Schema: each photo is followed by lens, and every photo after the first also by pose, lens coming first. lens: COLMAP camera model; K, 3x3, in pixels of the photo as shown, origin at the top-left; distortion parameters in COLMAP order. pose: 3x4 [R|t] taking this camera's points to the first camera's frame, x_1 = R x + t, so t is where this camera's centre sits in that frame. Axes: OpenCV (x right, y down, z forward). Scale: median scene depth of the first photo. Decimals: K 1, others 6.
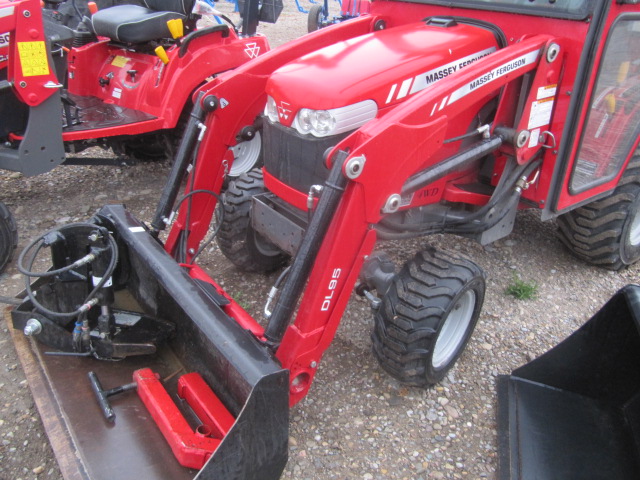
lens RADIAL K [[526.8, 0, 322.0], [0, 526.8, 239.1], [0, 0, 1]] dist [-0.054969, 0.024877]
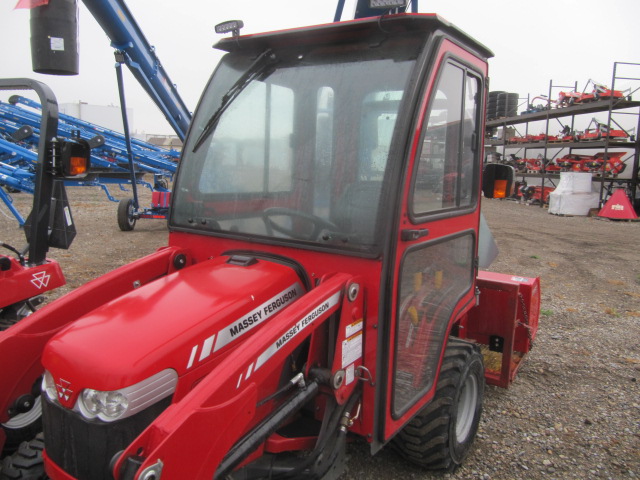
lens RADIAL K [[526.8, 0, 321.8], [0, 526.8, 235.8], [0, 0, 1]] dist [-0.054969, 0.024877]
pose [[0.943111, -0.056792, 0.327591, 0.052708], [0.156900, 0.944711, -0.287928, -0.160155], [-0.293127, 0.322947, 0.899879, 0.057051]]
